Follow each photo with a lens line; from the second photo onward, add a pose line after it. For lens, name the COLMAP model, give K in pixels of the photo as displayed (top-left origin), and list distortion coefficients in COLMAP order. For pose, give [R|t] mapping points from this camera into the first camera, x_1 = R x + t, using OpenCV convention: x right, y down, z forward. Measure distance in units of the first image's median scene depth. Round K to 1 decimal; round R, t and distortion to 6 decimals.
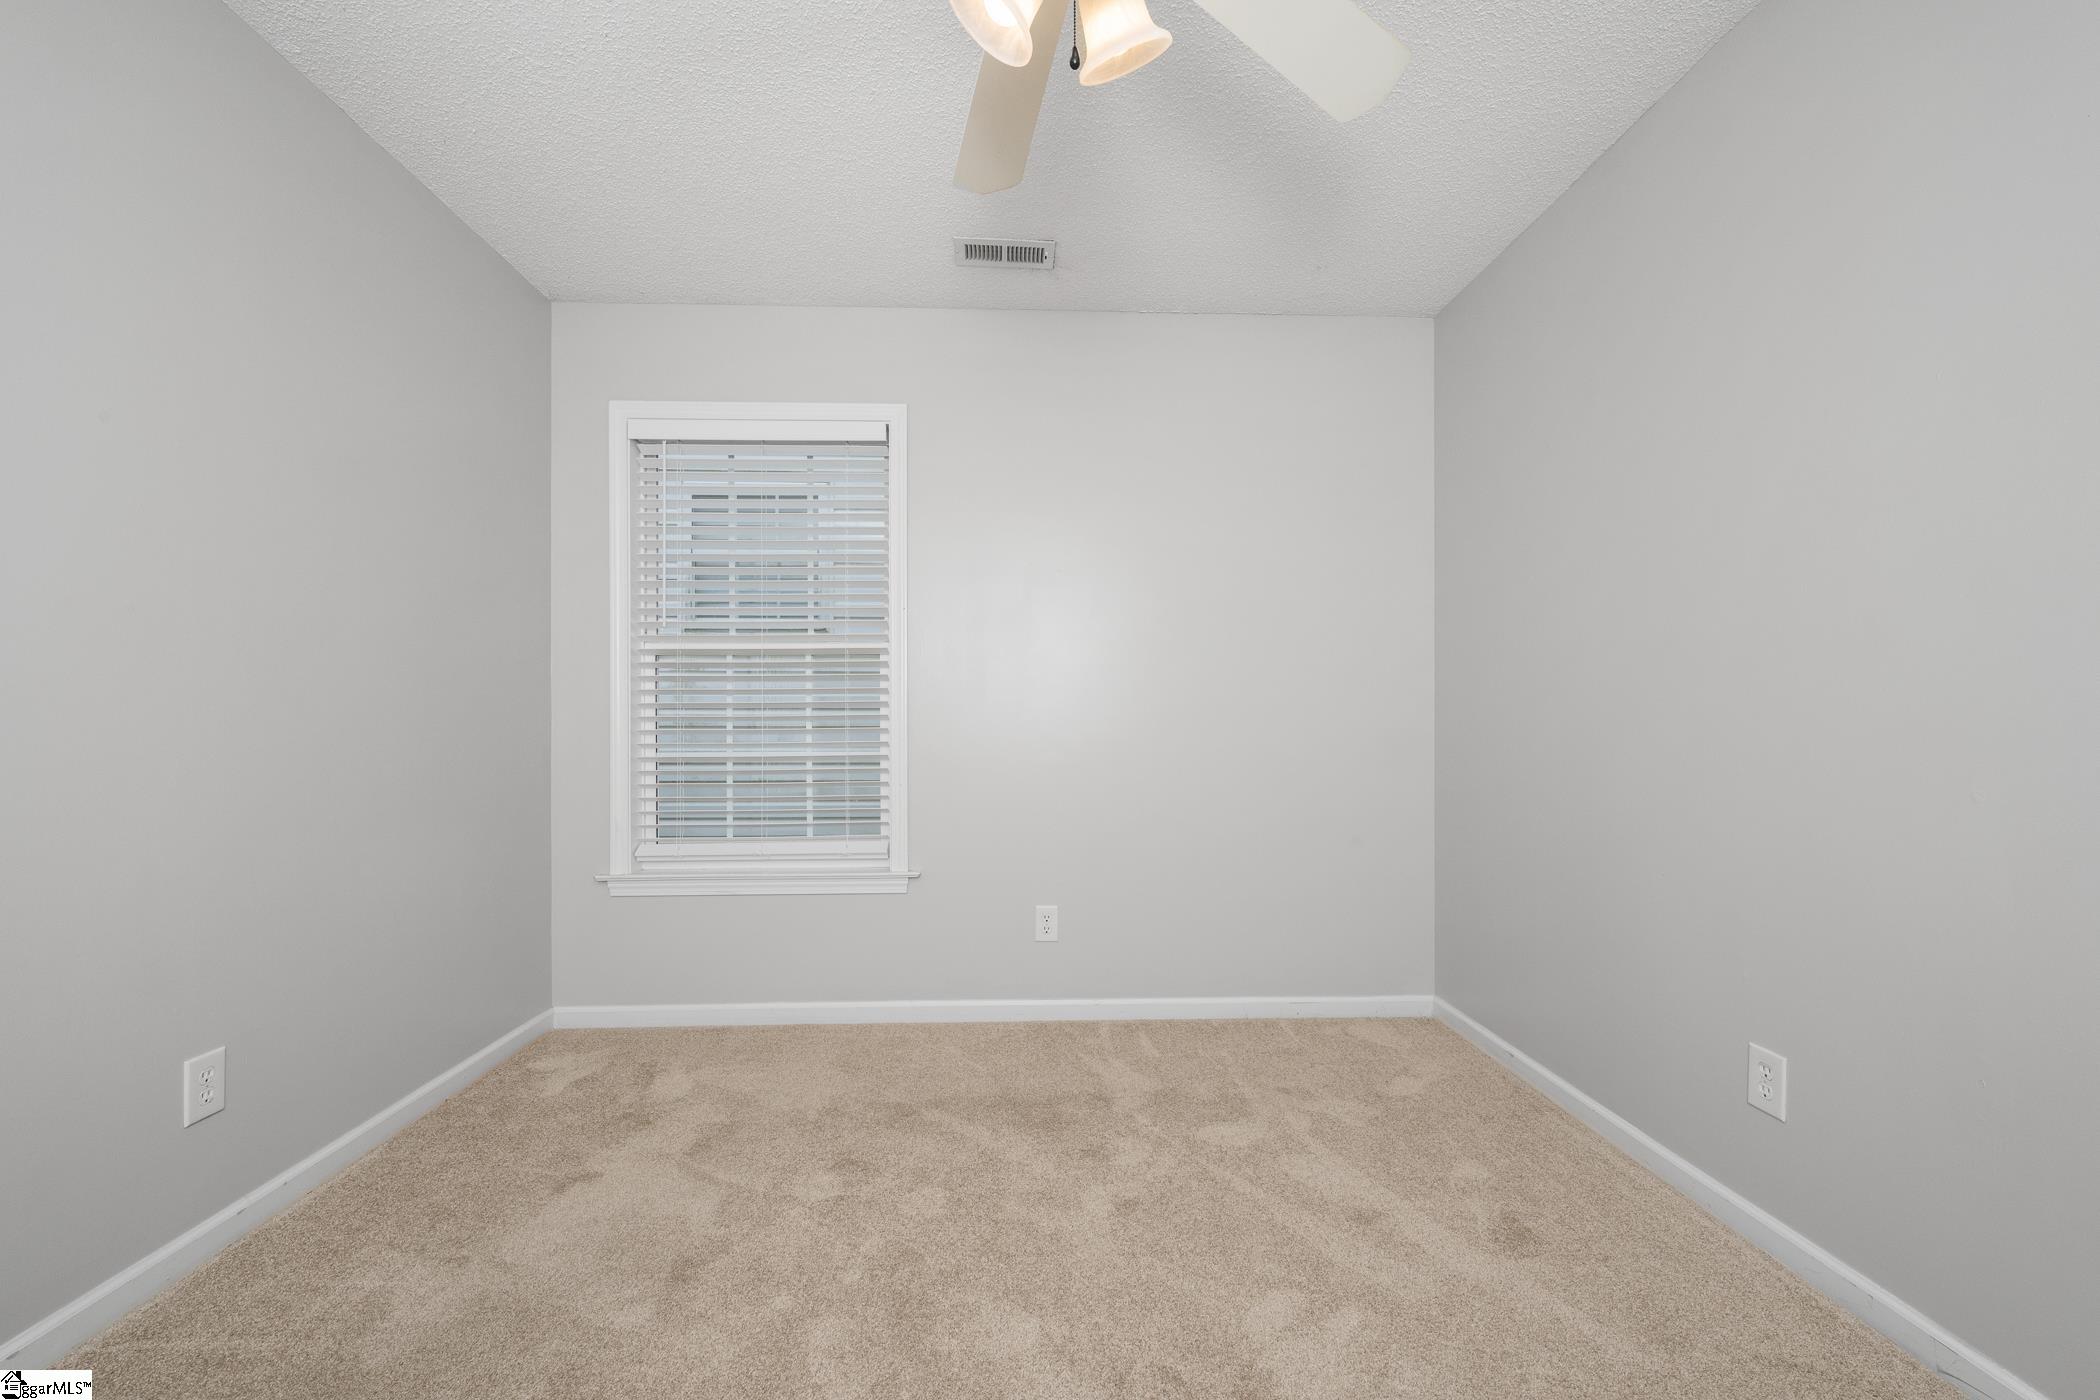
lens RADIAL K [[824.3, 0, 1050.6], [0, 824.3, 718.9], [0, 0, 1]] dist [-0.000244, -0.000282]
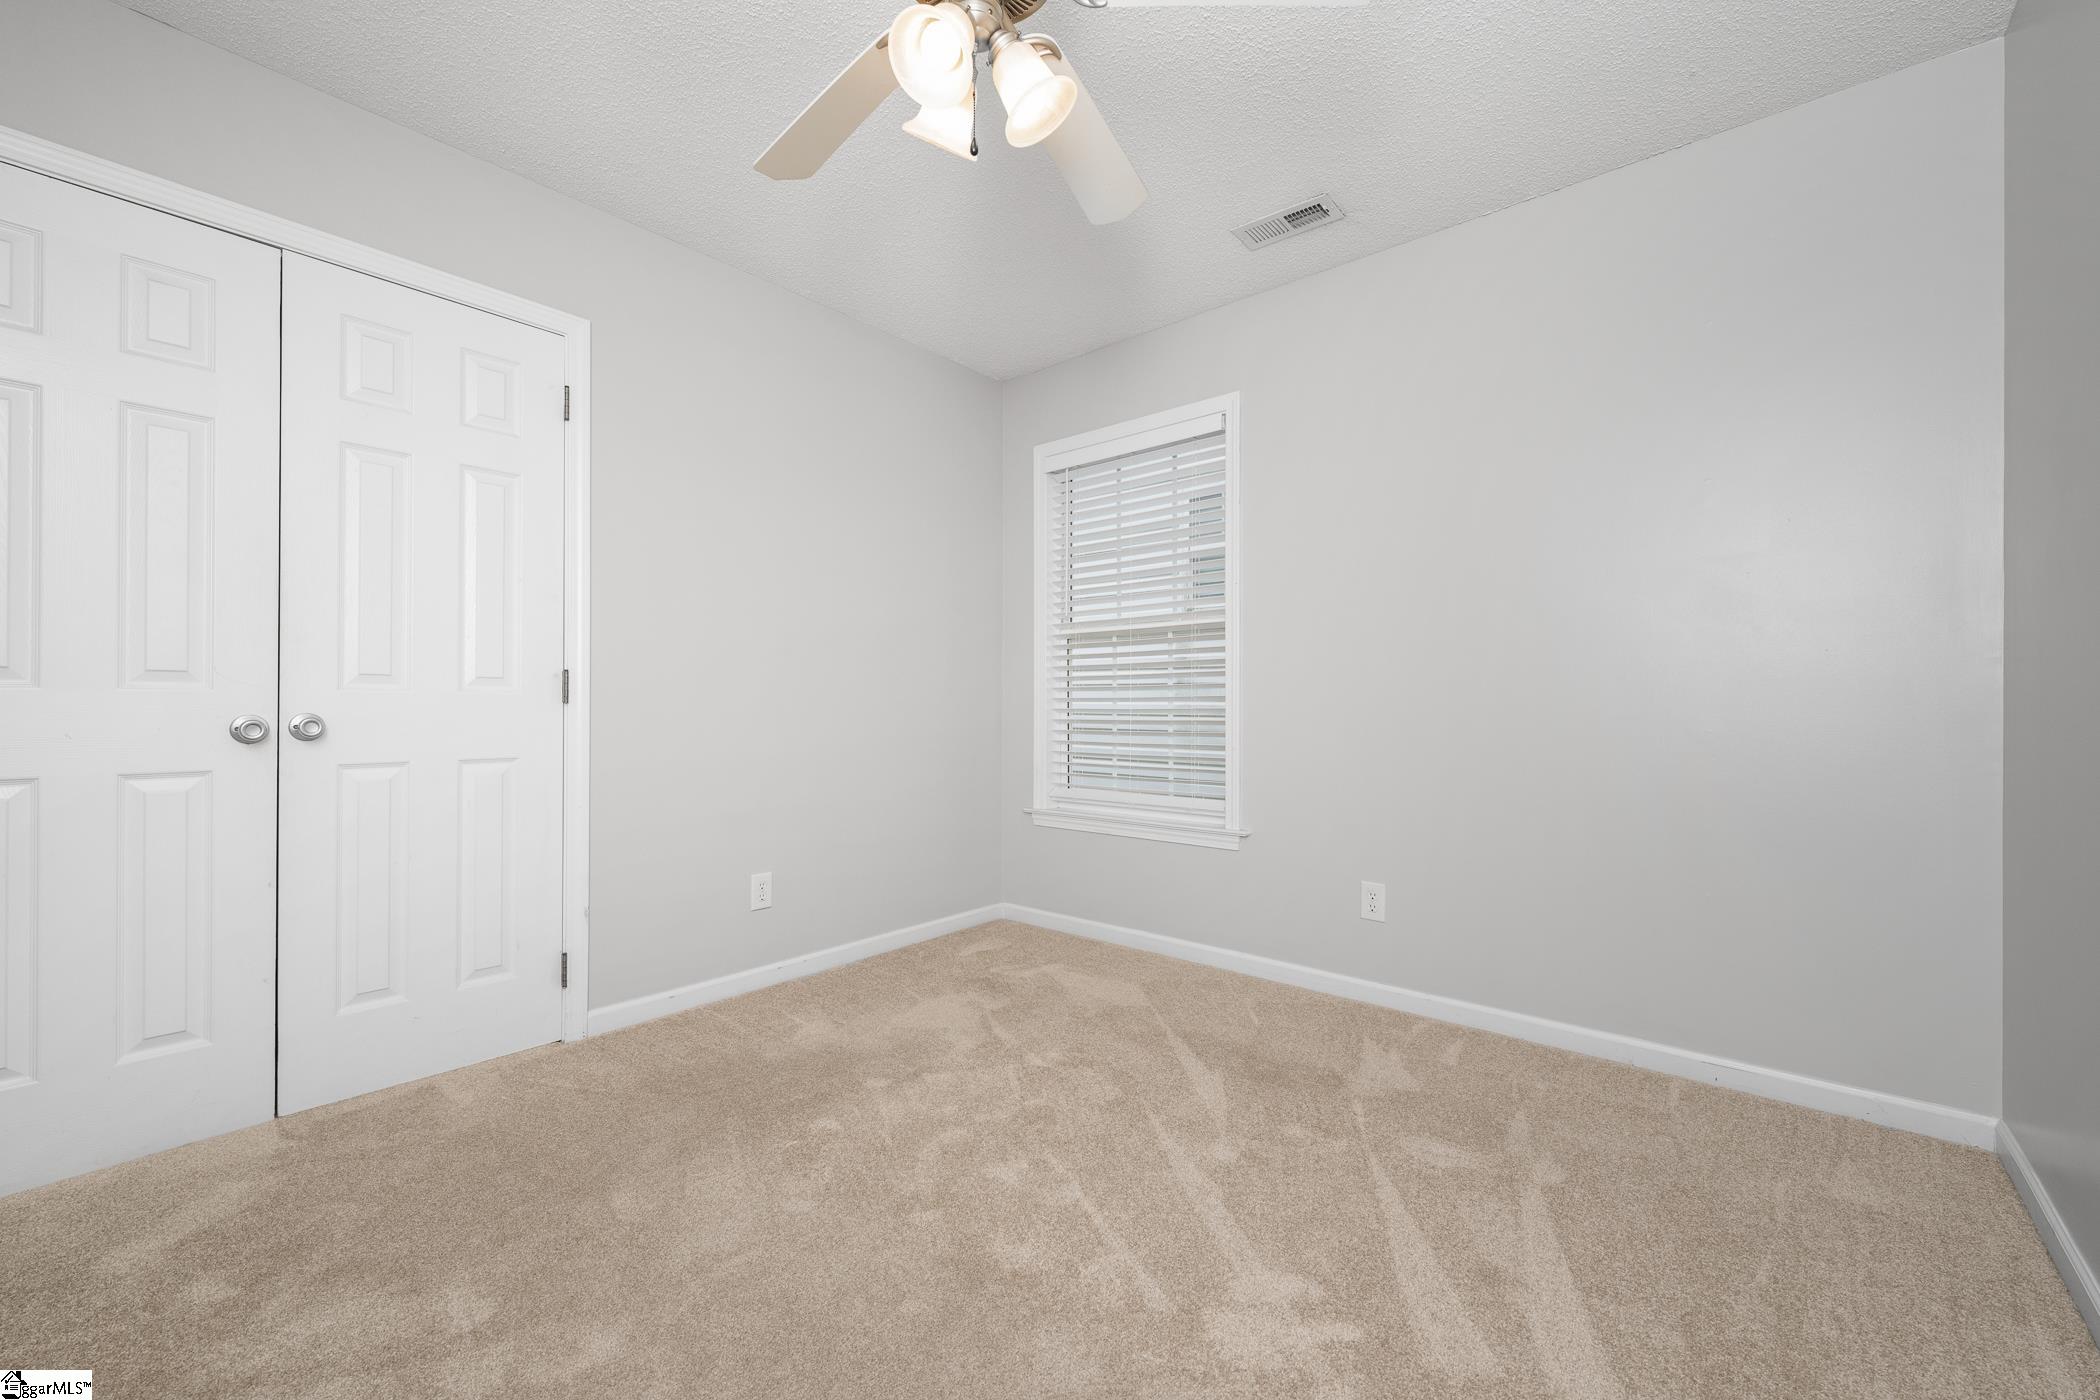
lens RADIAL K [[830.8, 0, 1086.1], [0, 830.8, 701.5], [0, 0, 1]] dist [0.000916, -0.000110]
pose [[0.743389, -0.002088, -0.668856, 0.430846], [-0.001427, 0.999988, -0.004707, 0.026728], [0.668858, 0.004454, 0.743377, 0.078677]]
